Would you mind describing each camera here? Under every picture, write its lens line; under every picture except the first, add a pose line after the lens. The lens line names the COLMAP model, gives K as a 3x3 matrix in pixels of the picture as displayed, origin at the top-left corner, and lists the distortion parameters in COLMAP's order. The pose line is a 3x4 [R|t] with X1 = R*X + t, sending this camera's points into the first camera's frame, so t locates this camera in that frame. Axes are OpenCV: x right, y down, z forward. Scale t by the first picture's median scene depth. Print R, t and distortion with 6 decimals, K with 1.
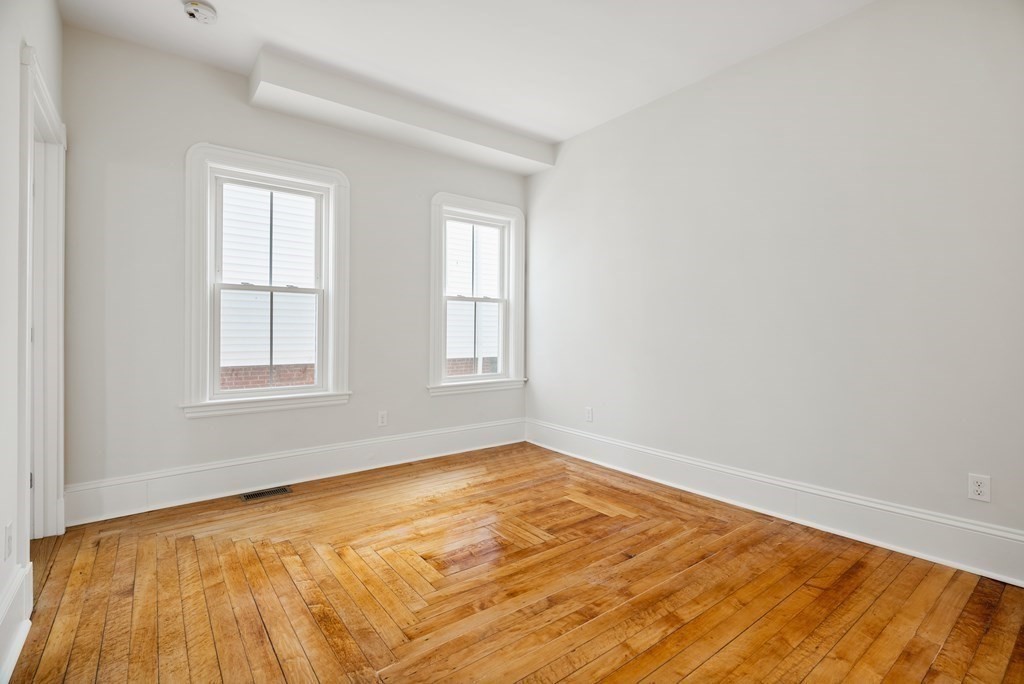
lens RADIAL K [[473.7, 0, 512.7], [0, 473.7, 338.1], [0, 0, 1]] dist [-0.005729, 0.002497]
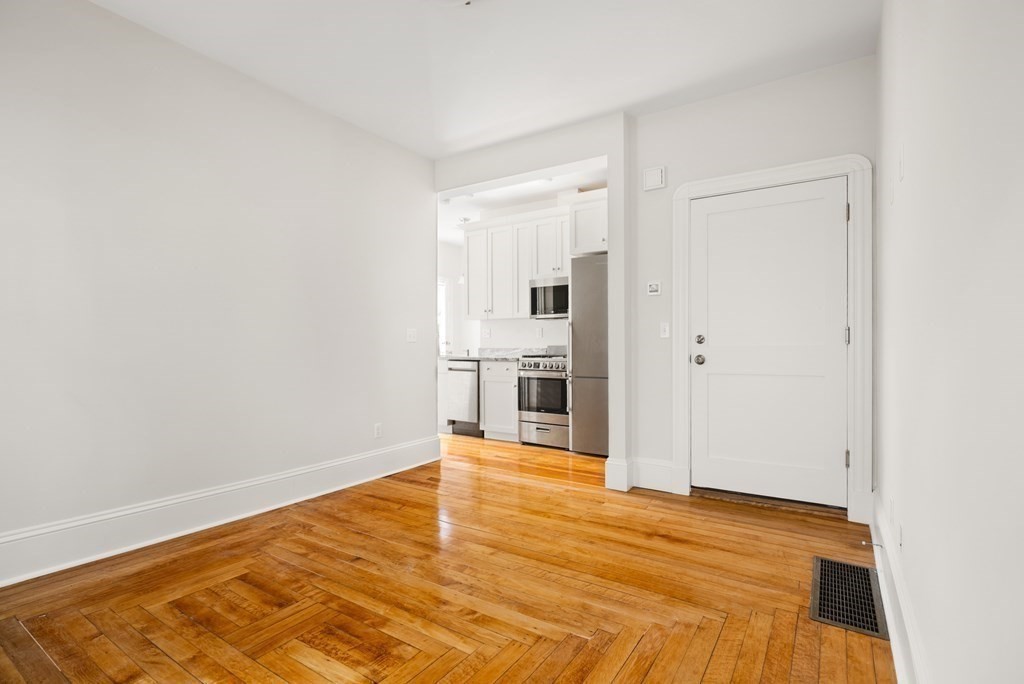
lens RADIAL K [[473.7, 0, 513.8], [0, 473.7, 343.9], [0, 0, 1]] dist [-0.005729, 0.002497]
pose [[-0.318564, 0.007587, 0.947871, -0.812956], [0.009051, 0.999947, -0.004962, -0.009127], [-0.947858, 0.006999, -0.318616, 0.937805]]
